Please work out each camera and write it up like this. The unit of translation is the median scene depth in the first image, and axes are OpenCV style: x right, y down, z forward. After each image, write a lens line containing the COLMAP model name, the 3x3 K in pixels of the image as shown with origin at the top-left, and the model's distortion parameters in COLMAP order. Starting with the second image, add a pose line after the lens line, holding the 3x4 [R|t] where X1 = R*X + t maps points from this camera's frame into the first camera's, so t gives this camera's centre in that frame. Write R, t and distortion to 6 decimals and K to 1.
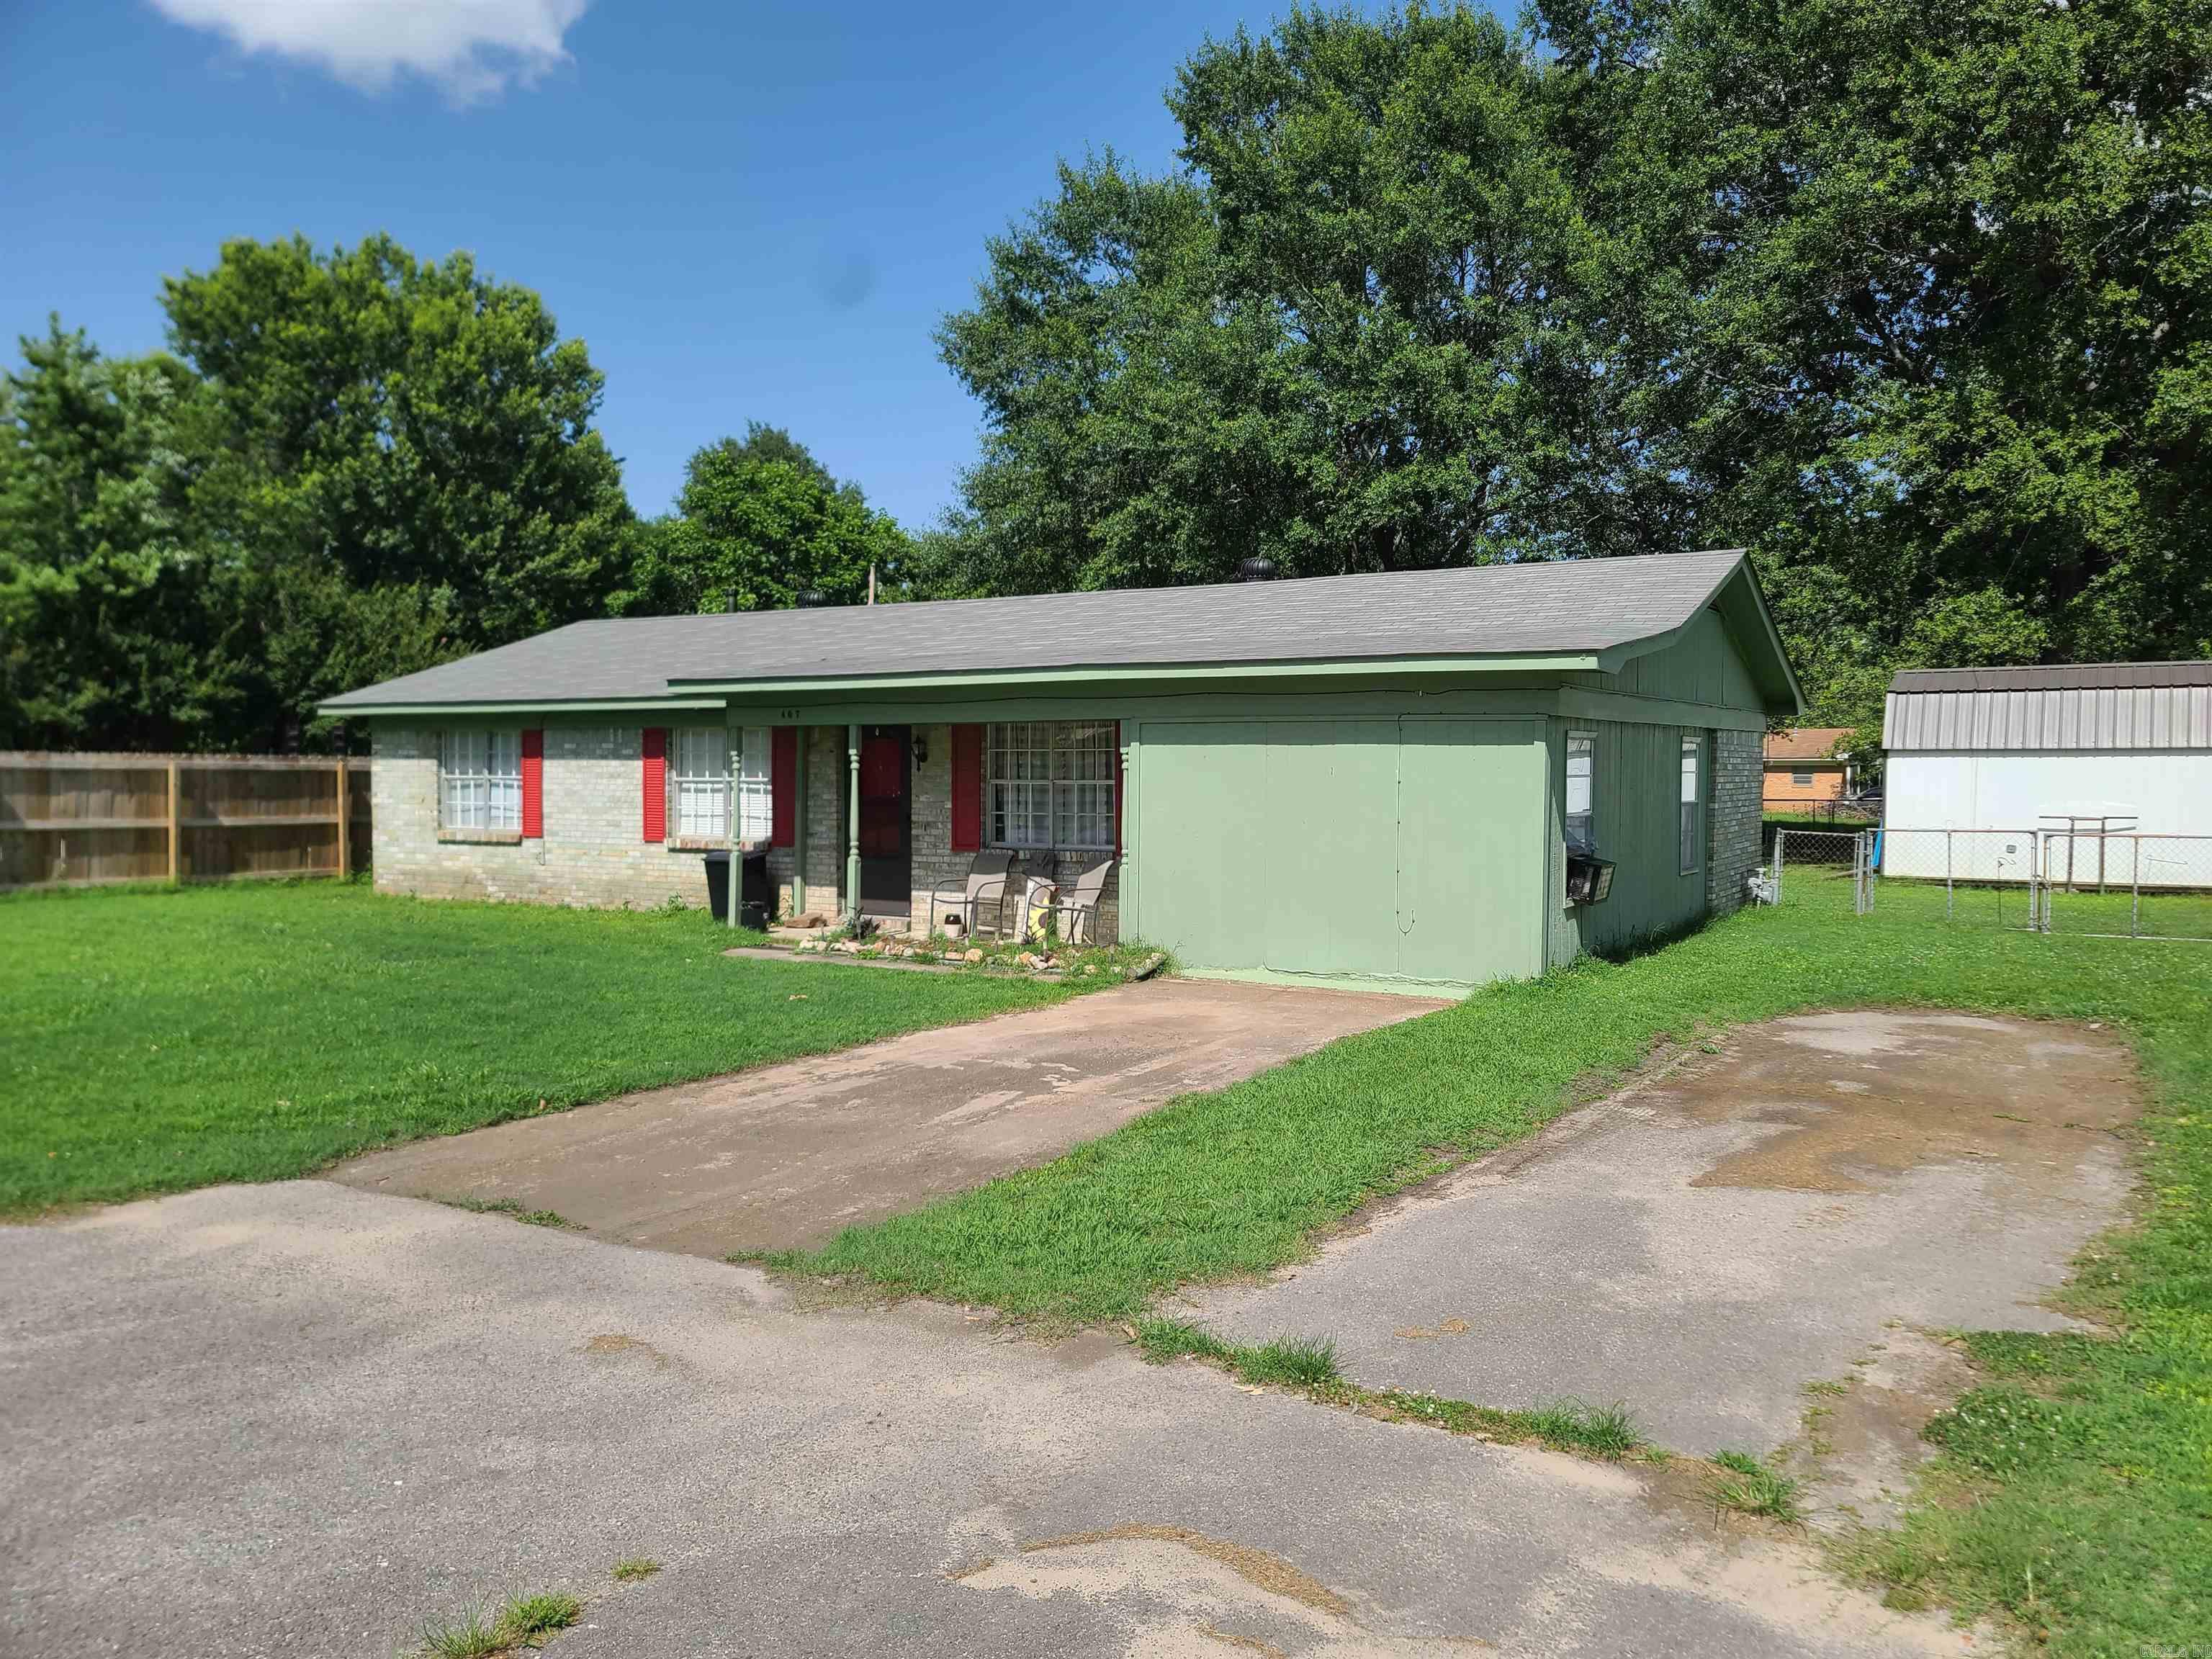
lens RADIAL K [[1597.4, 0, 1120.9], [0, 1597.4, 824.0], [0, 0, 1]] dist [0.053488, 0.001177]
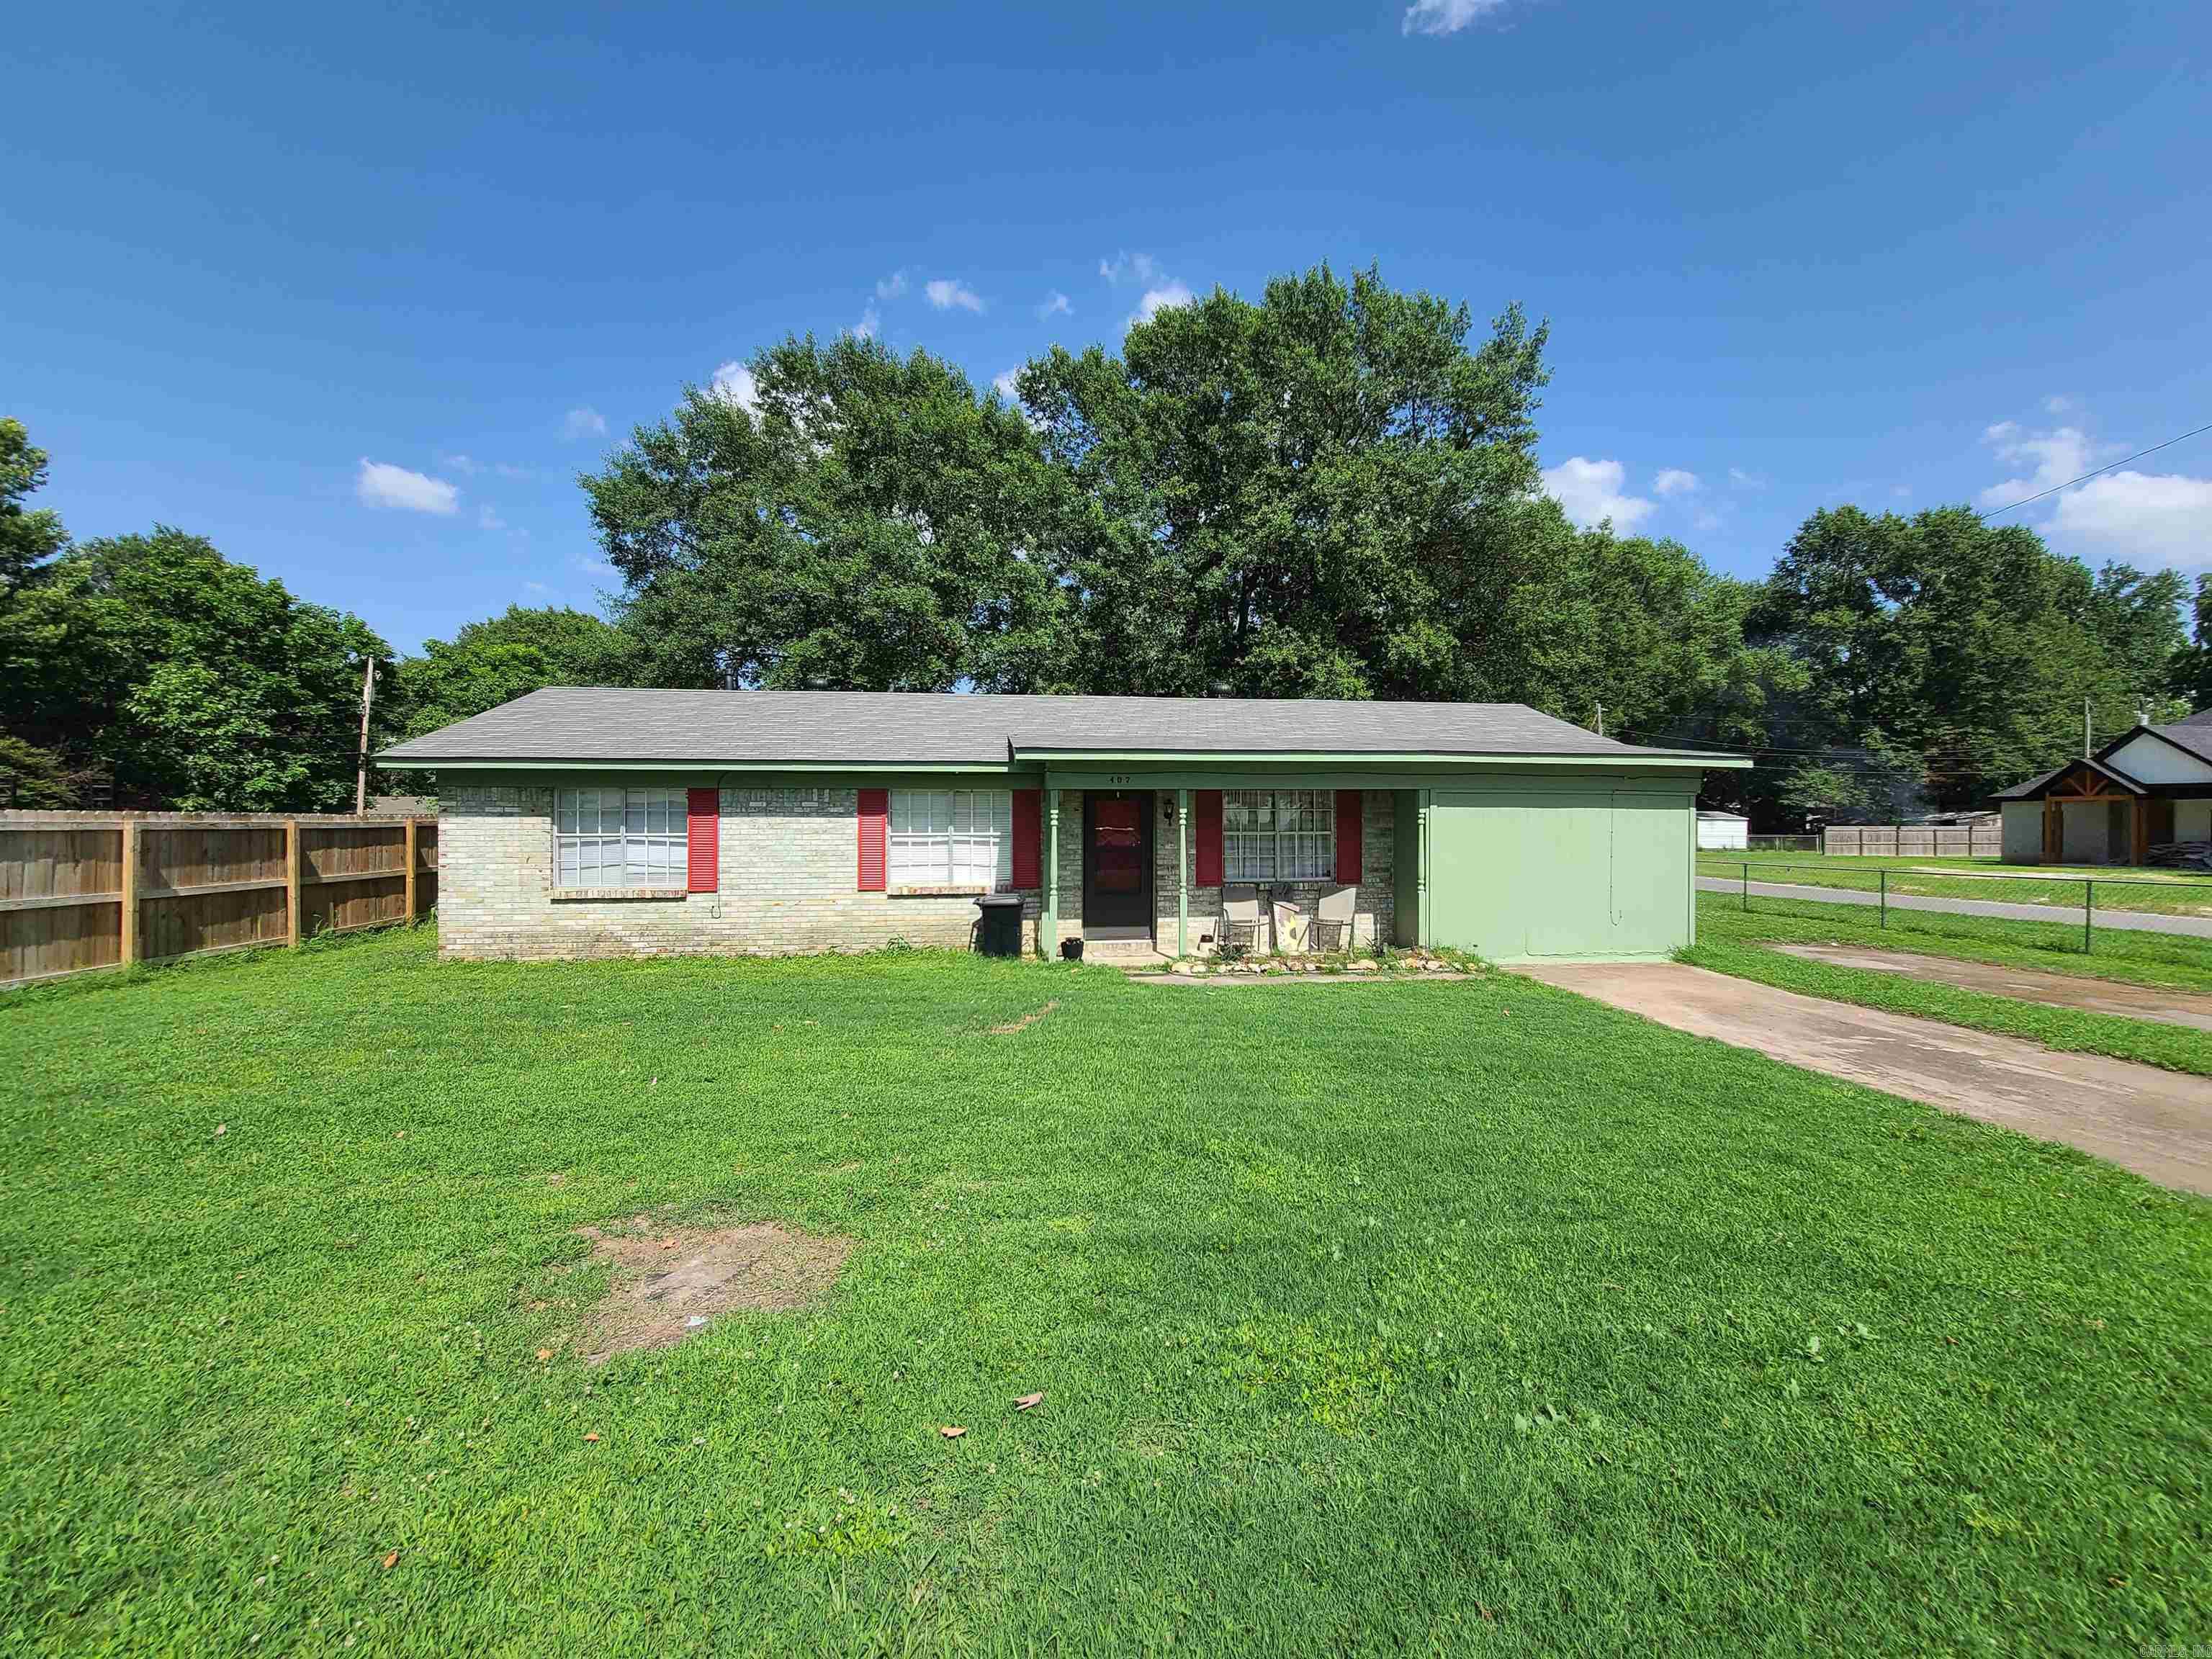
lens RADIAL K [[906.2, 0, 1105.1], [0, 906.2, 818.3], [0, 0, 1]] dist [0.000807, -0.001623]
pose [[0.792896, -0.002881, 0.609350, -0.513651], [0.023034, 0.999416, -0.025246, -0.018222], [-0.608921, 0.034053, 0.792499, 0.377093]]
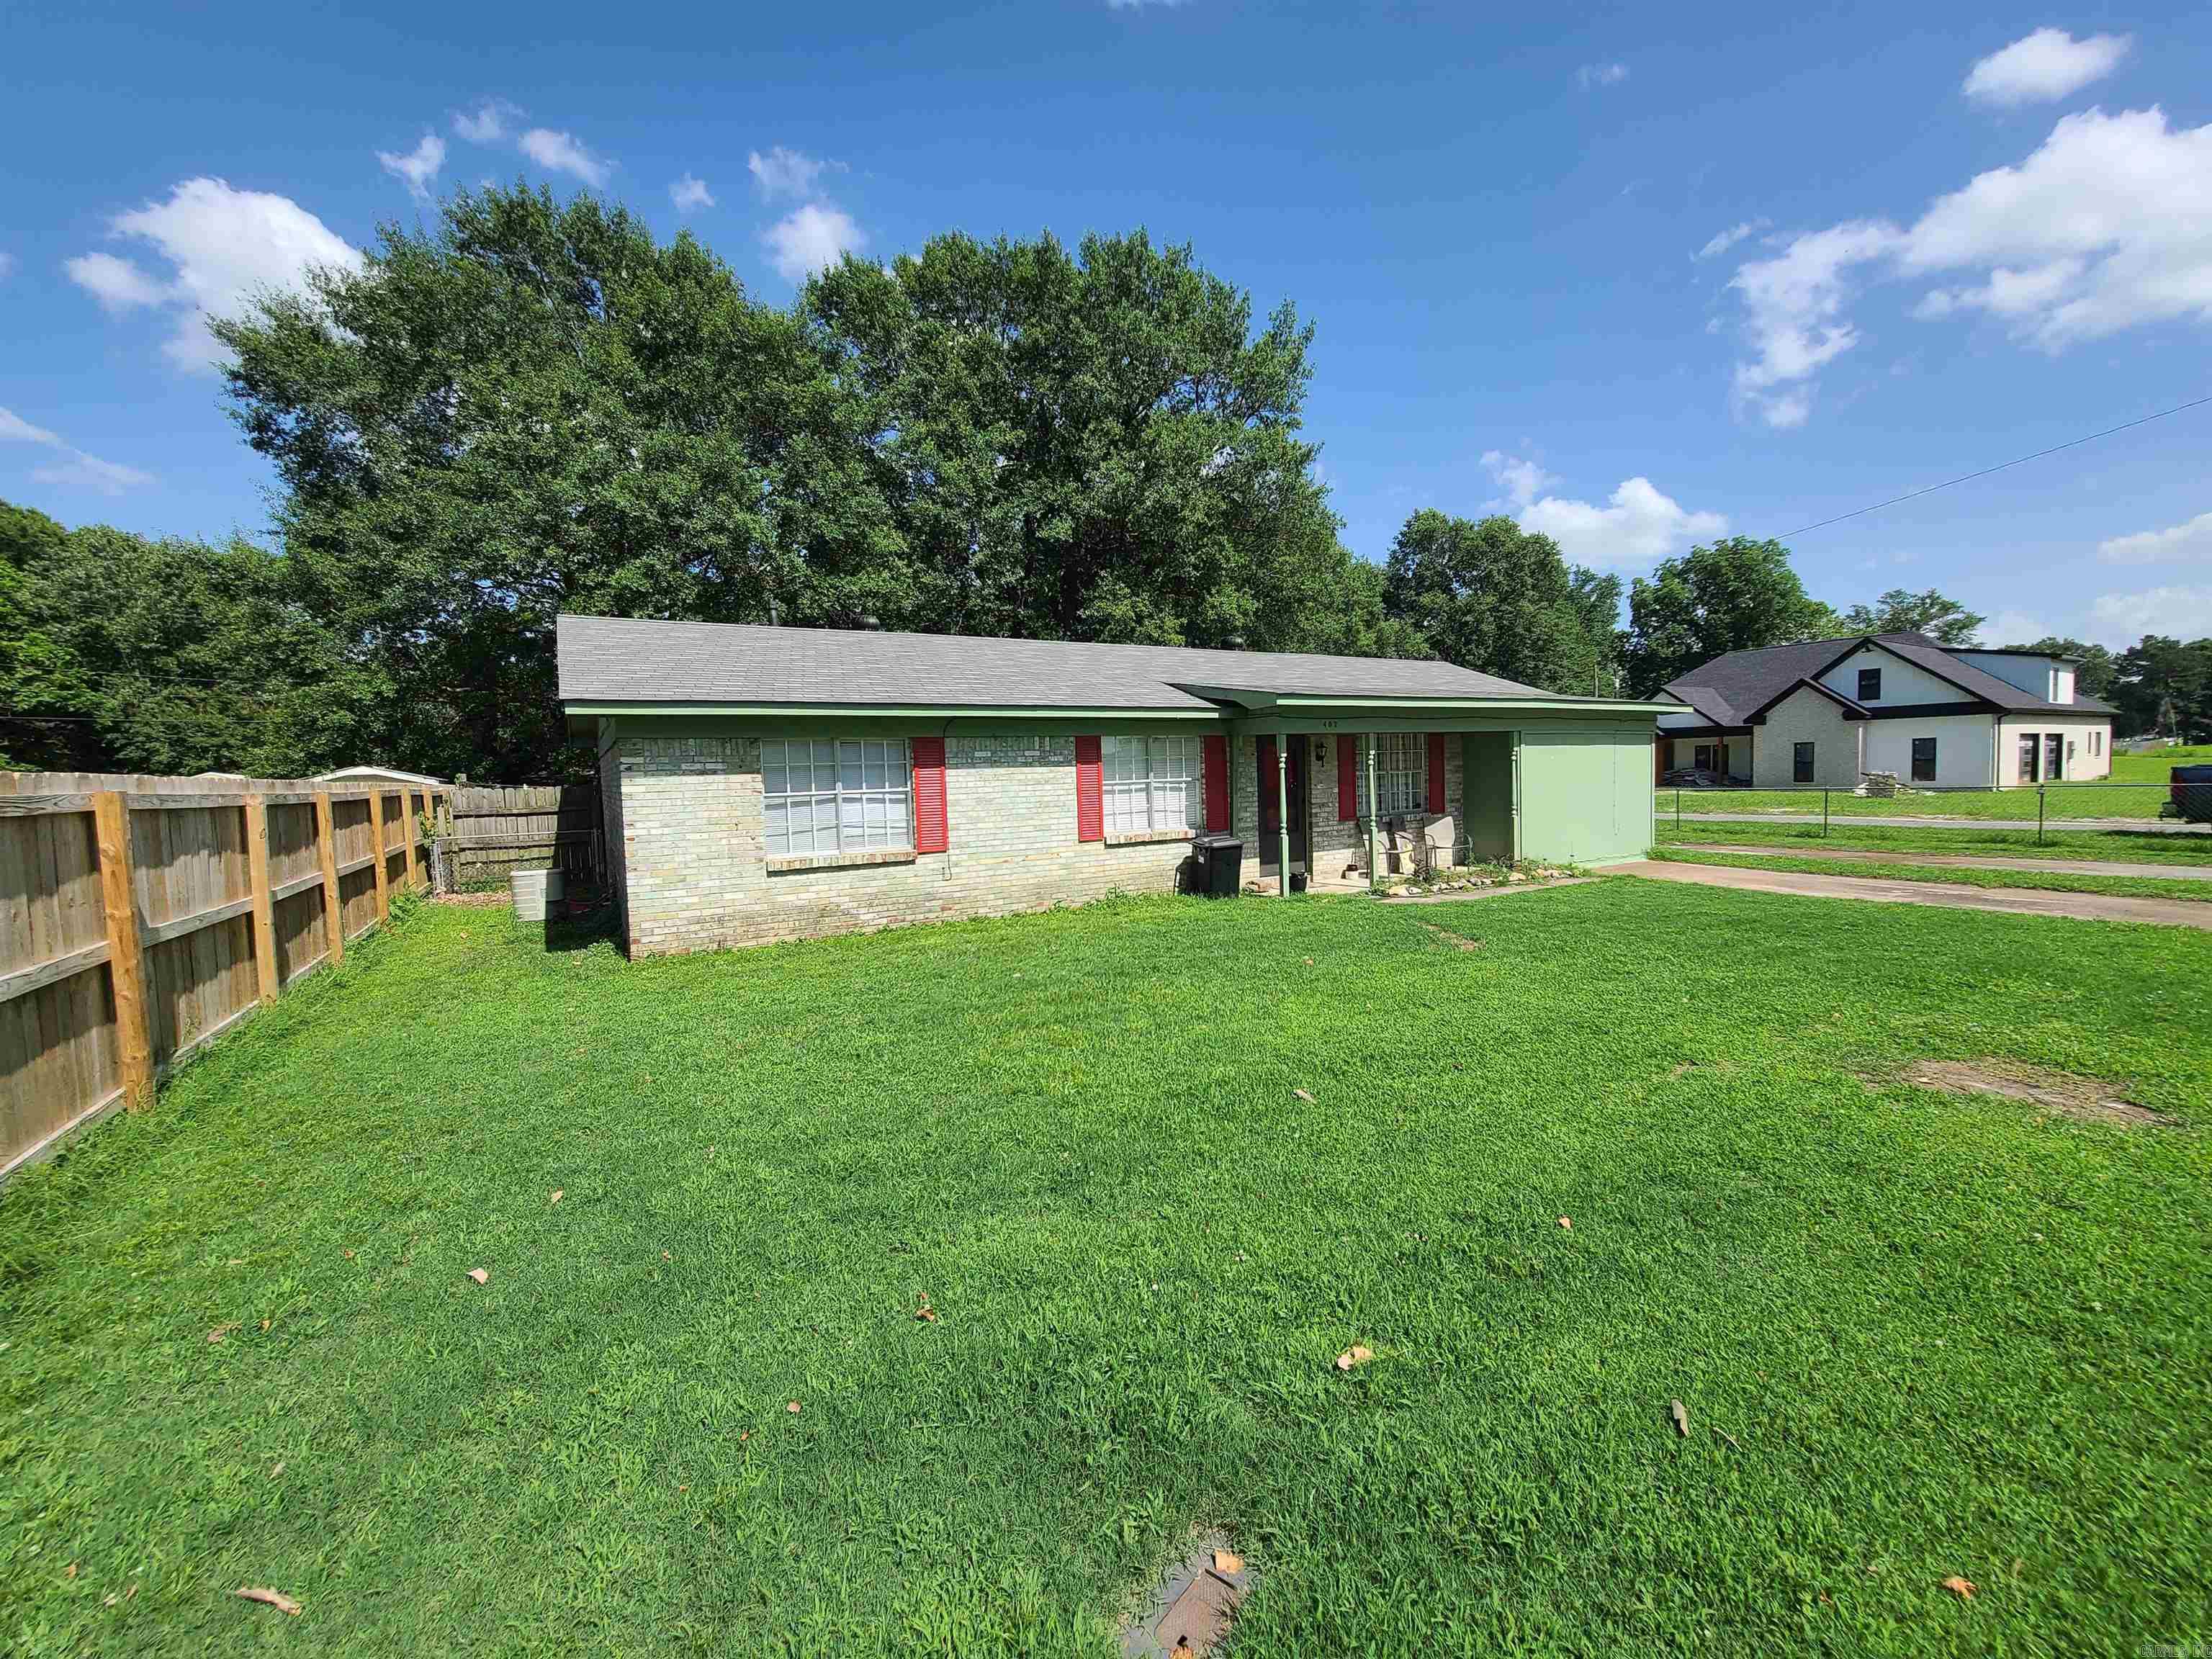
lens RADIAL K [[906.2, 0, 1084.4], [0, 906.2, 826.7], [0, 0, 1]] dist [0.000807, -0.001623]
pose [[0.488288, -0.071764, 0.869727, -0.776012], [0.058946, 0.997049, 0.049176, -0.027225], [-0.870690, 0.027255, 0.491077, 0.662251]]
